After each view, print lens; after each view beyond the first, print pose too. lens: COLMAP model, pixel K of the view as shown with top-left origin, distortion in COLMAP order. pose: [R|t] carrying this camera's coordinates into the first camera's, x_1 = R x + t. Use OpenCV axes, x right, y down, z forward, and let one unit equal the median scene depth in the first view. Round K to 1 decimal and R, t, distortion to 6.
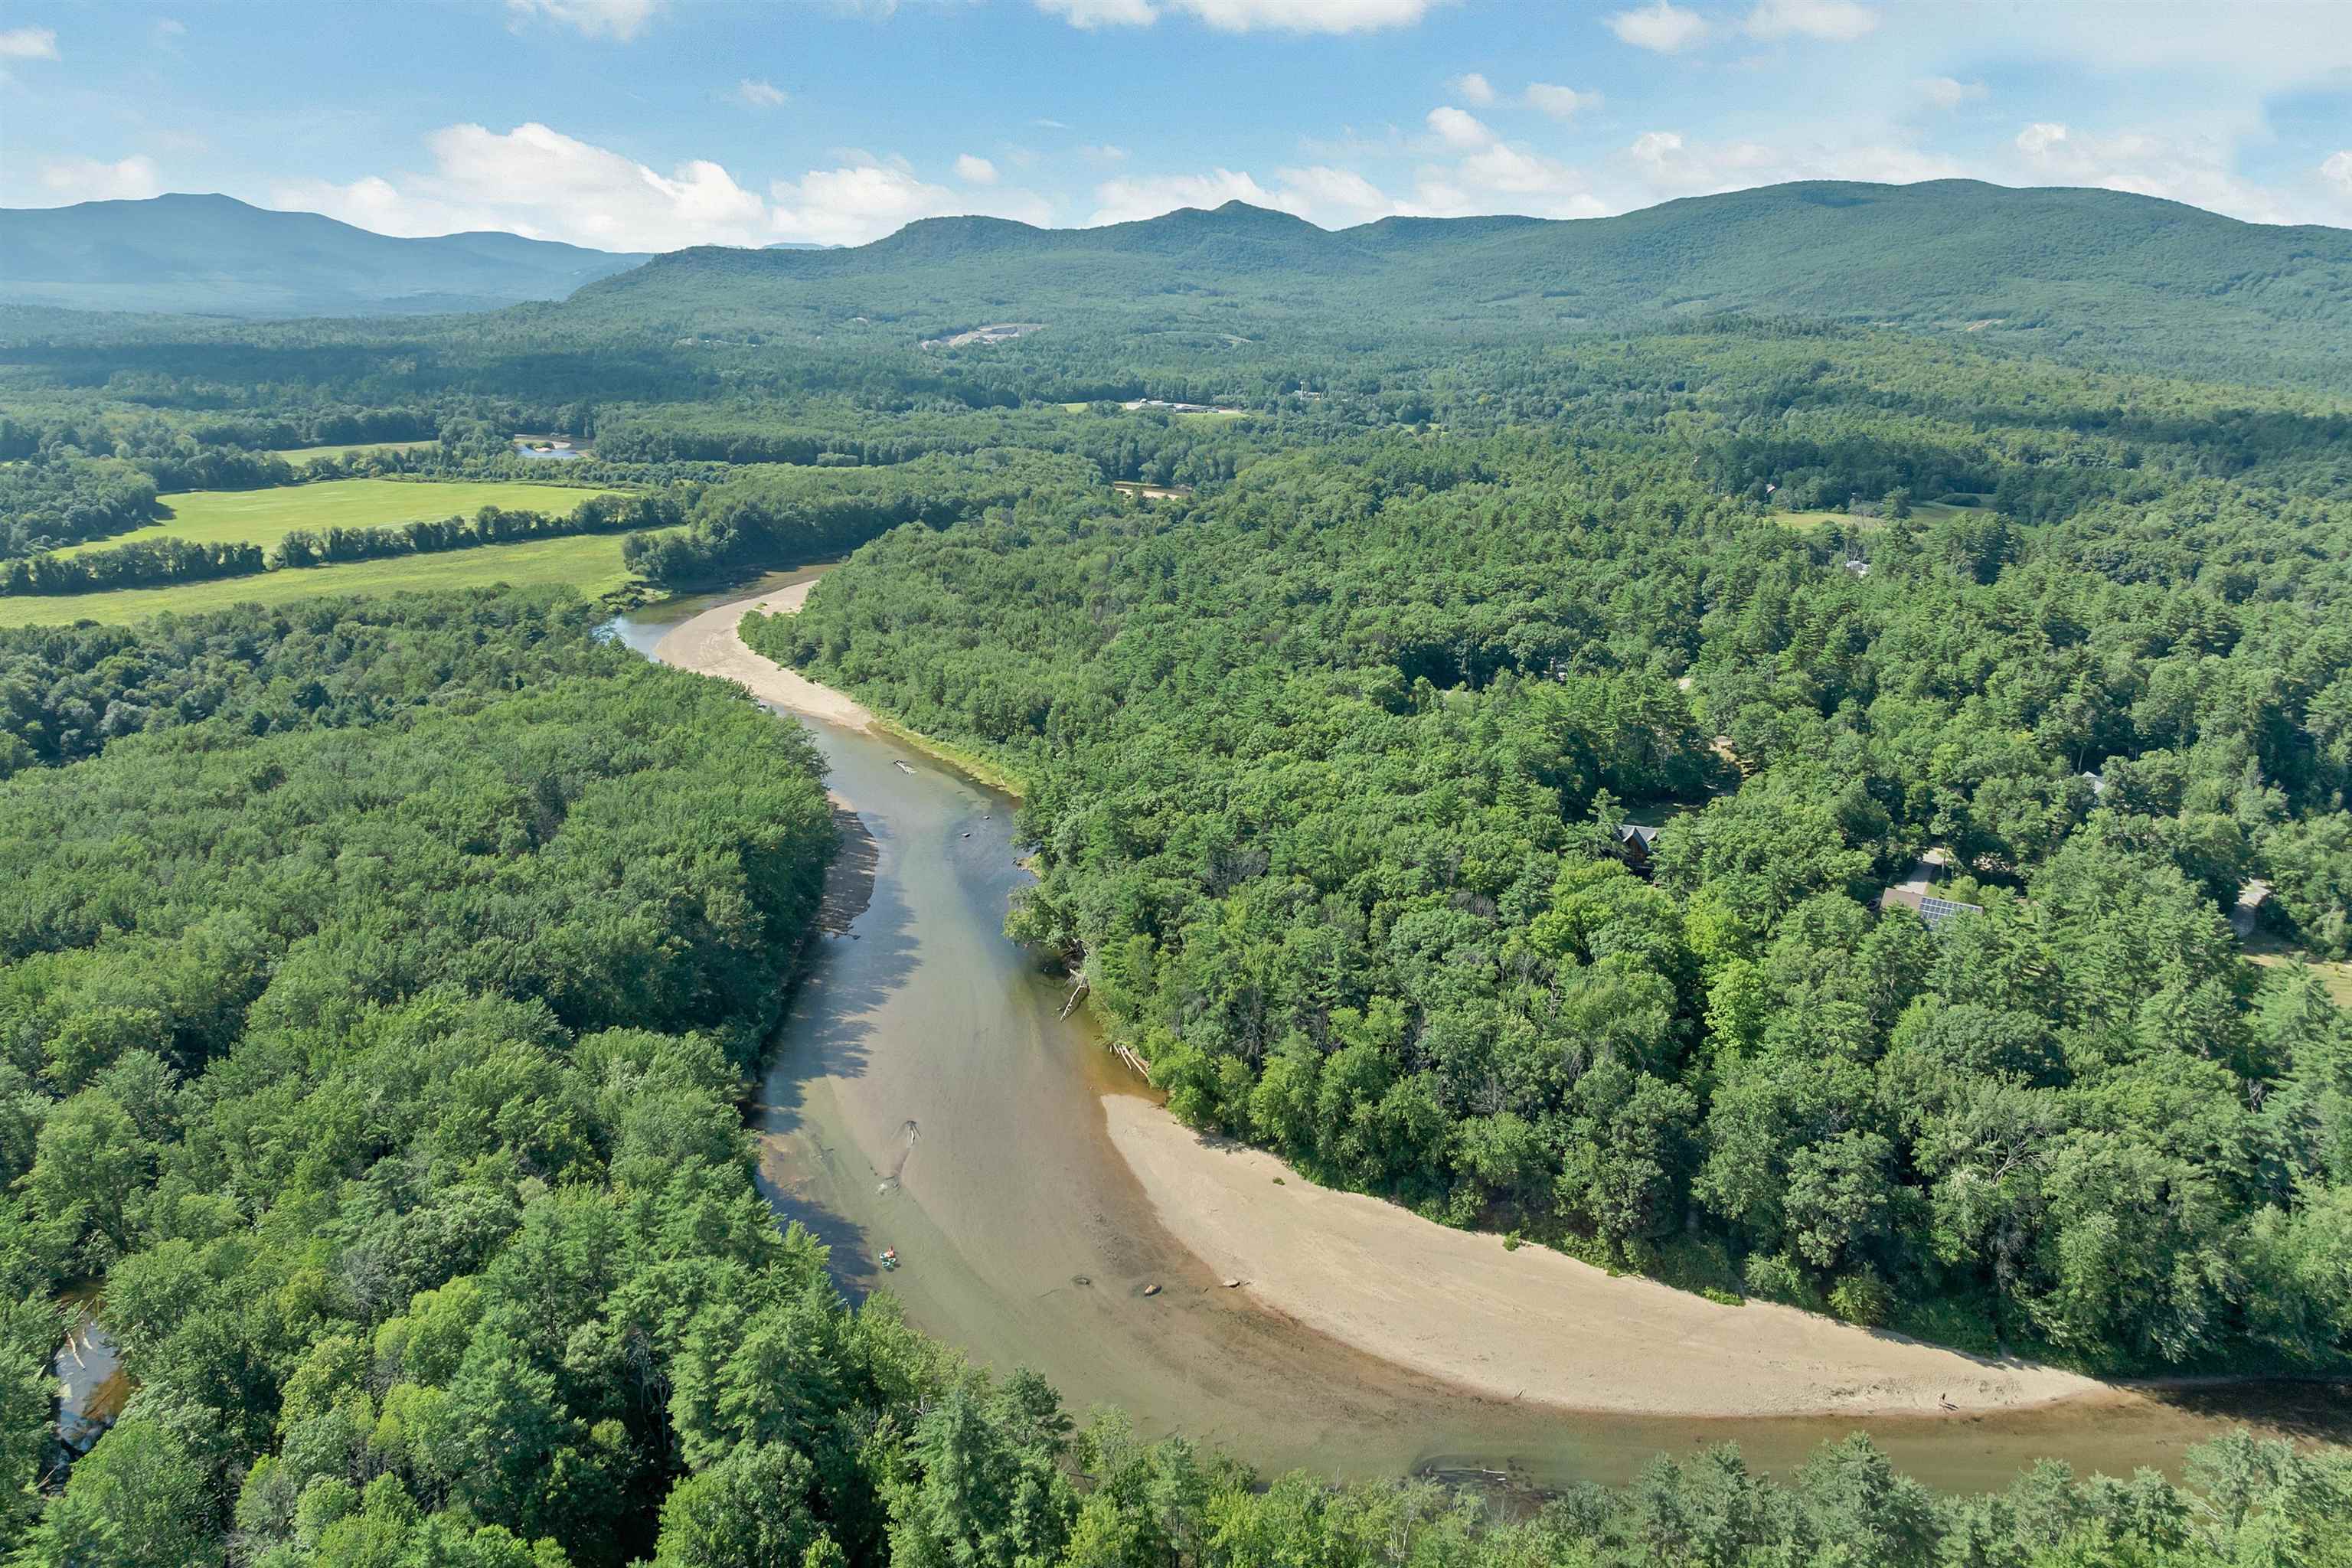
lens RADIAL K [[1681.4, 0, 1166.0], [0, 1681.4, 788.6], [0, 0, 1]] dist [-0.016797, -0.017659]
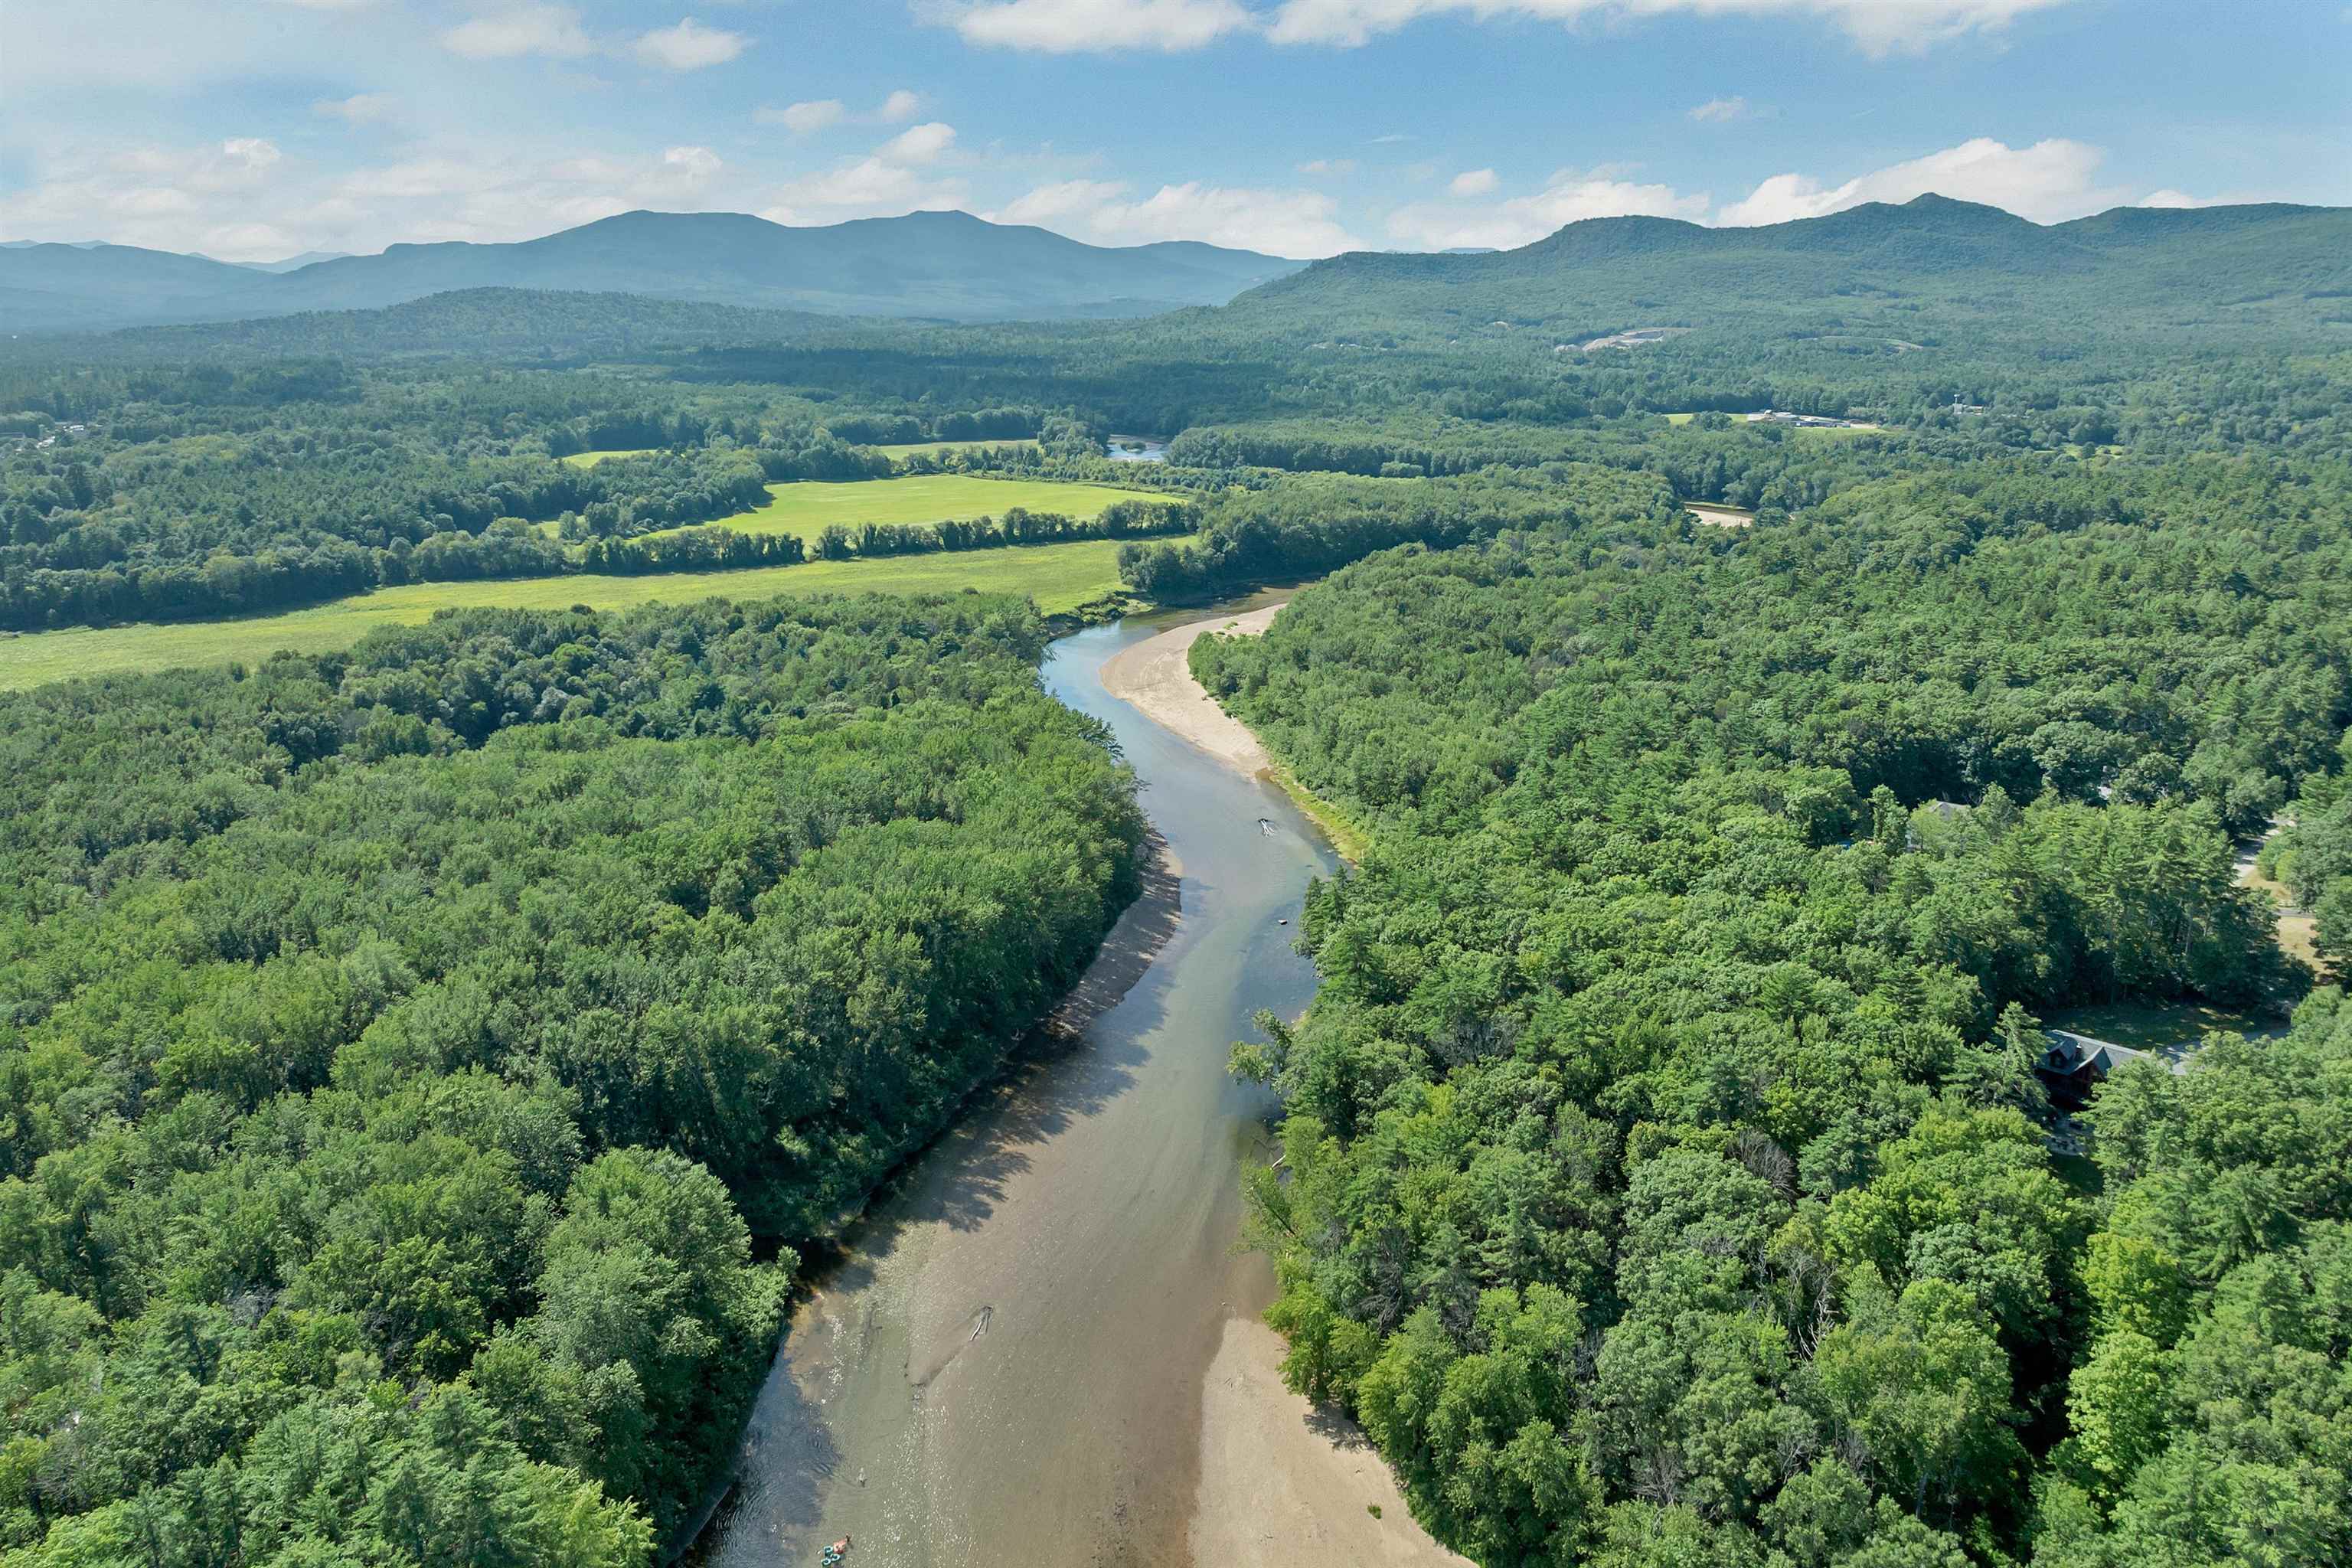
lens RADIAL K [[1681.4, 0, 1170.6], [0, 1681.4, 764.5], [0, 0, 1]] dist [-0.016797, -0.017659]
pose [[0.928351, 0.089947, -0.360658, 0.083466], [-0.095504, 0.995426, 0.002424, -0.031249], [0.359226, 0.032194, 0.932695, 0.108216]]
